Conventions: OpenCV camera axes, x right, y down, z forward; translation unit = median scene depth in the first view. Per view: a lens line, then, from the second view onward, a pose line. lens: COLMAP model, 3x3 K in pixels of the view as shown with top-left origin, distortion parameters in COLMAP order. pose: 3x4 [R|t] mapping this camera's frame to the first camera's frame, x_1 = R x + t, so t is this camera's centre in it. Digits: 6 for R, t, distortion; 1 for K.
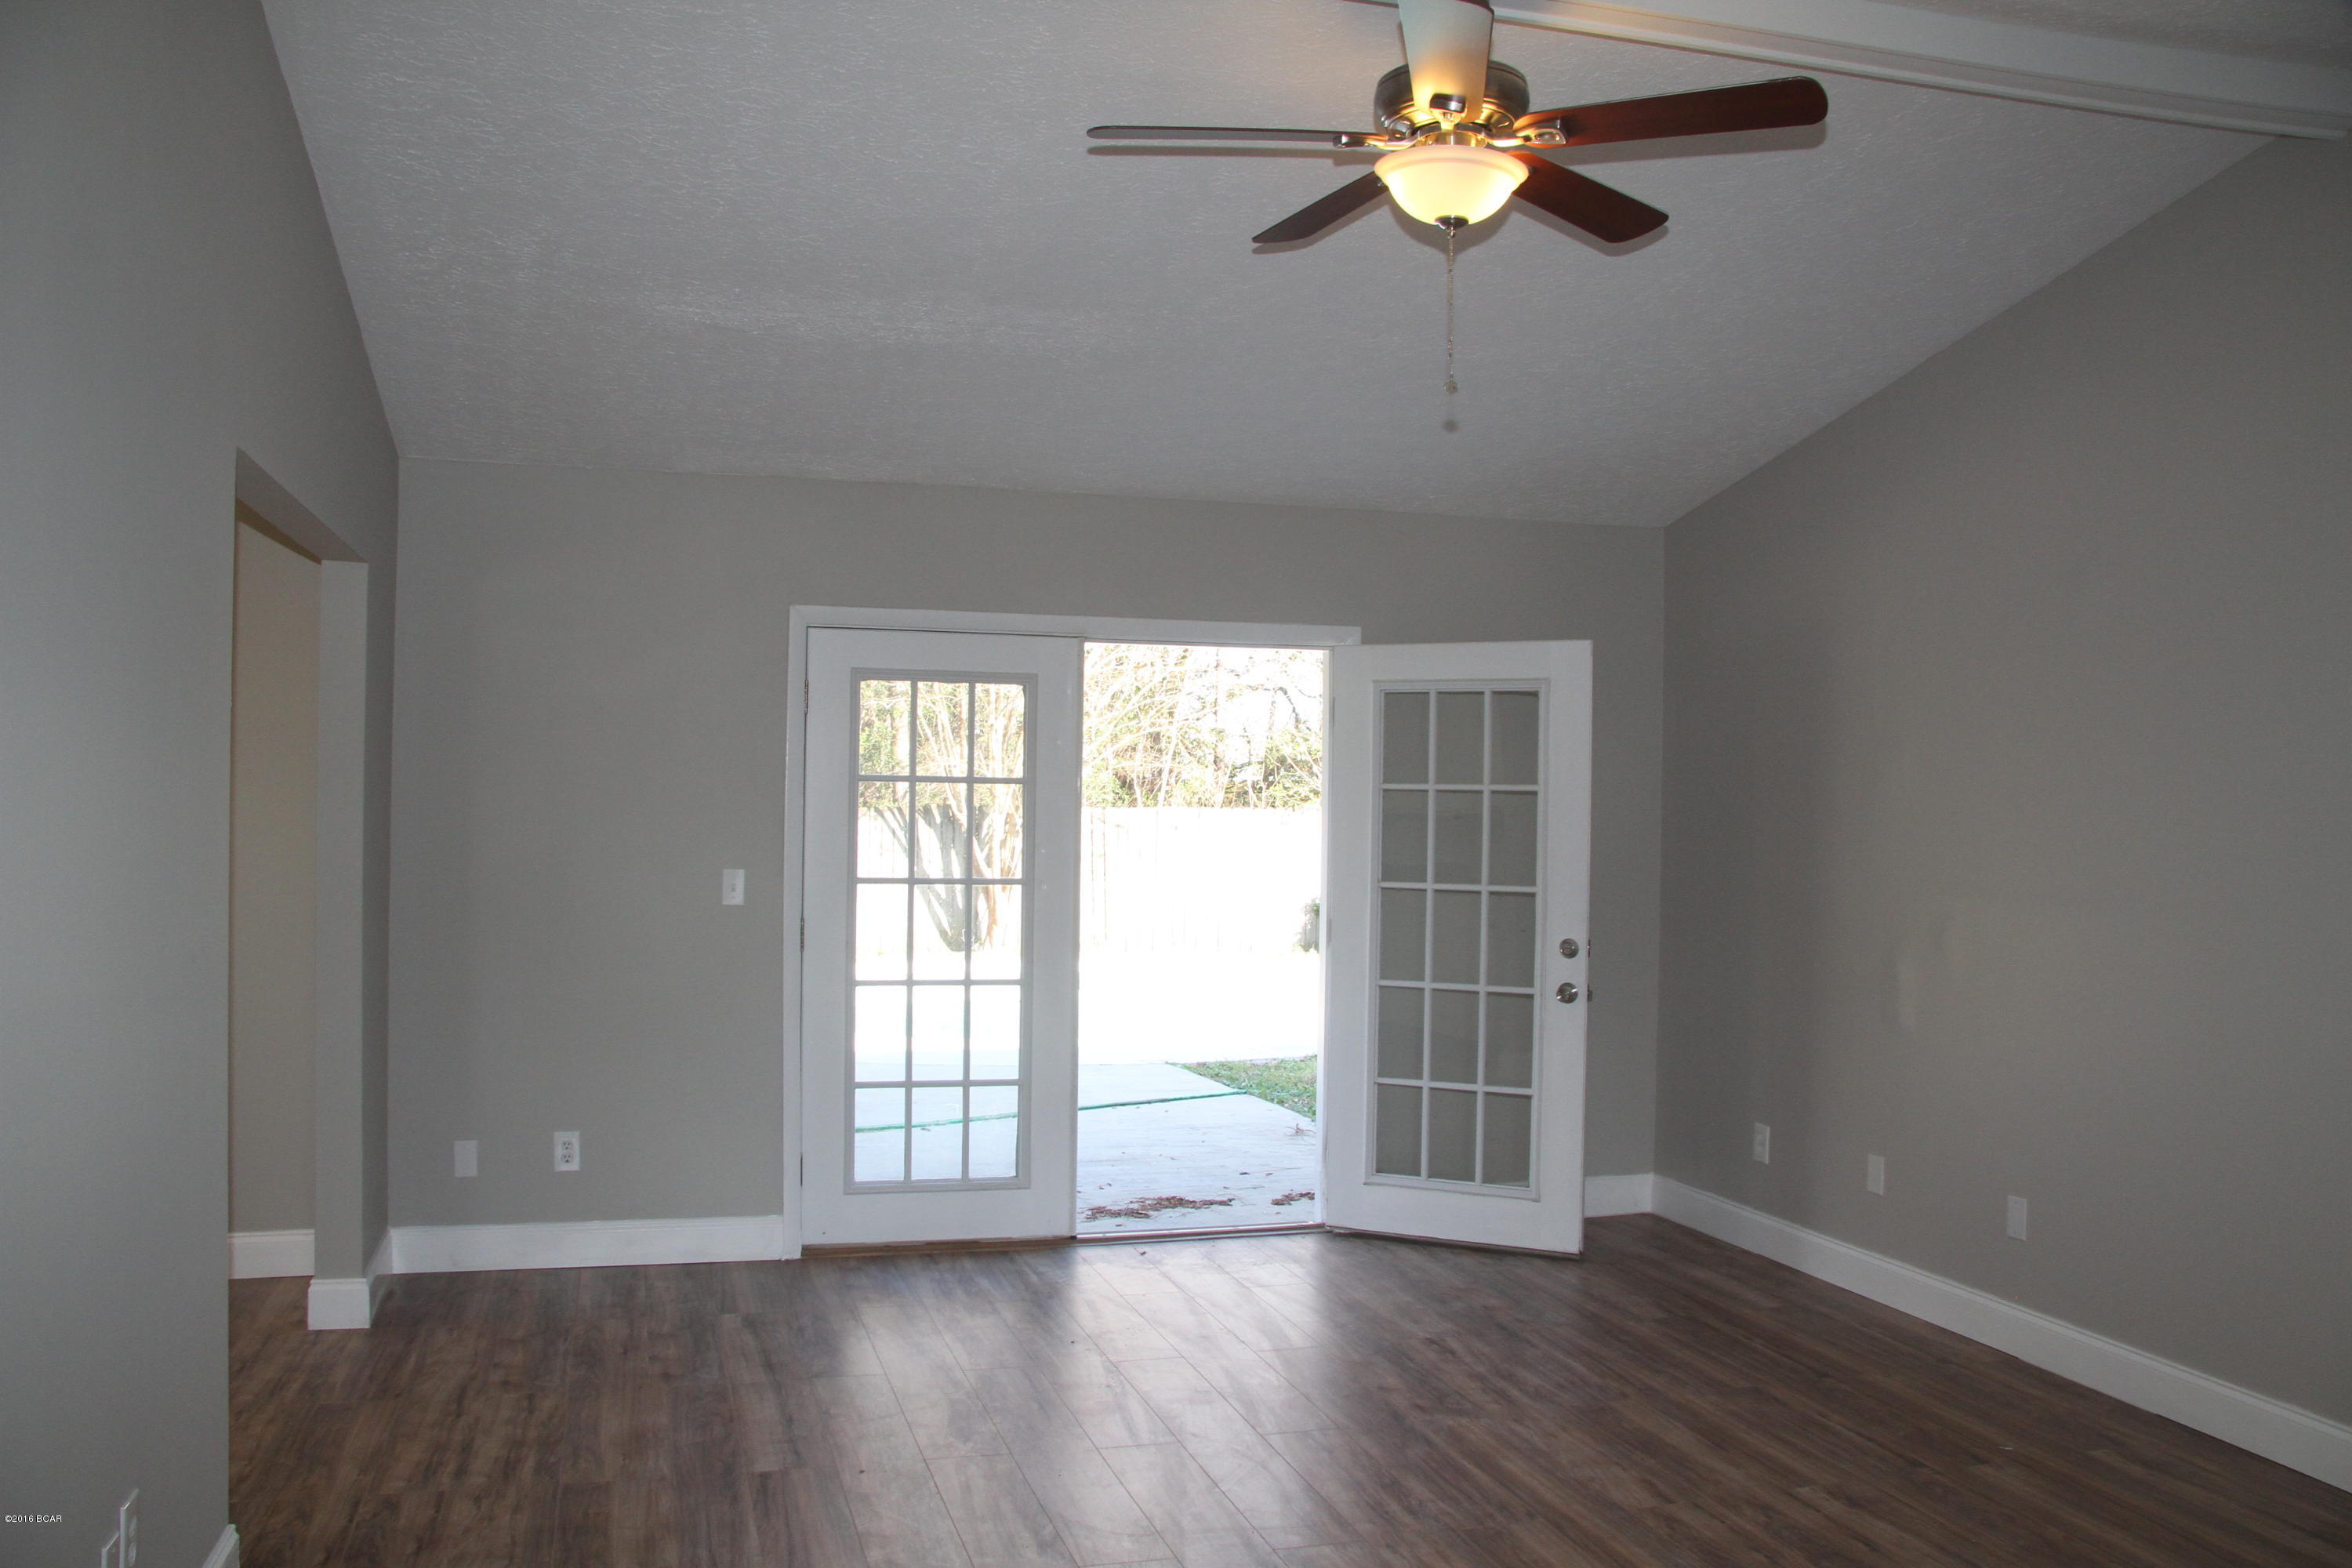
lens RADIAL K [[1891.9, 0, 1176.0], [0, 1891.9, 784.0], [0, 0, 1]] dist [-0.123369, -0.000065]
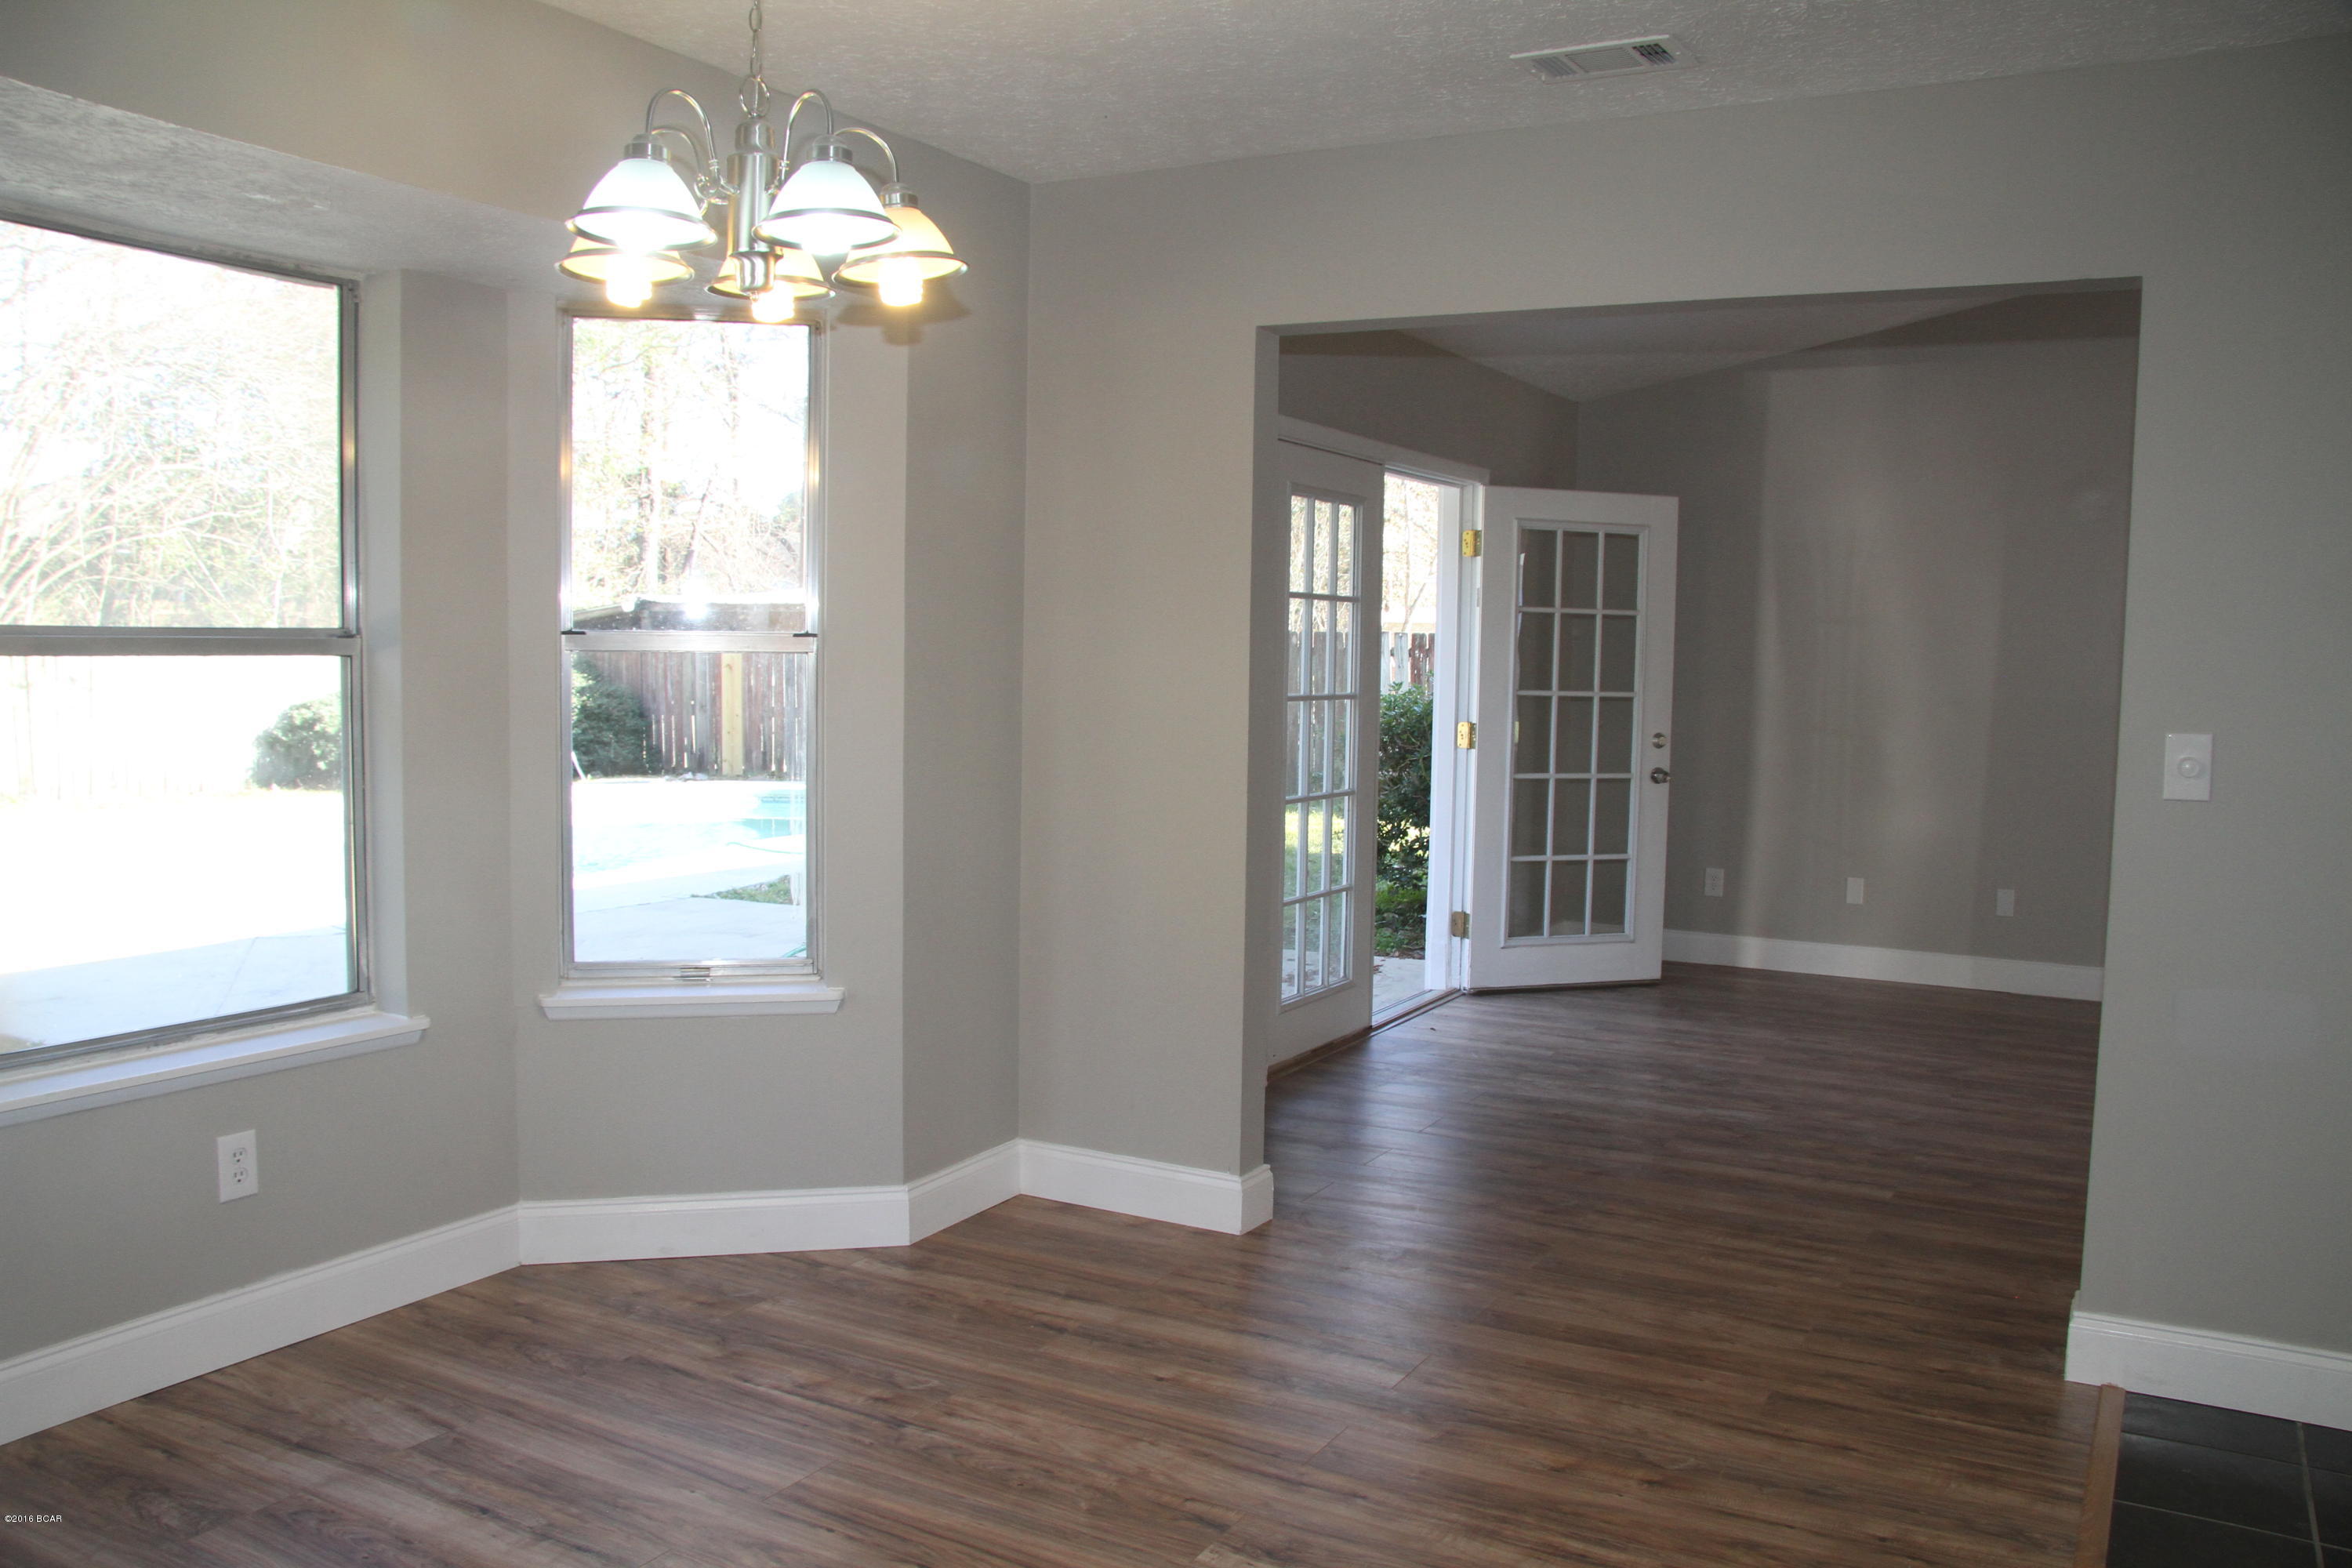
lens RADIAL K [[1891.9, 0, 1176.0], [0, 1891.9, 784.0], [0, 0, 1]] dist [-0.123369, -0.000065]
pose [[0.692783, -0.053670, 0.719146, -0.915635], [-0.016456, 0.995791, 0.090168, 0.007499], [-0.720959, -0.074301, 0.688983, 0.353811]]
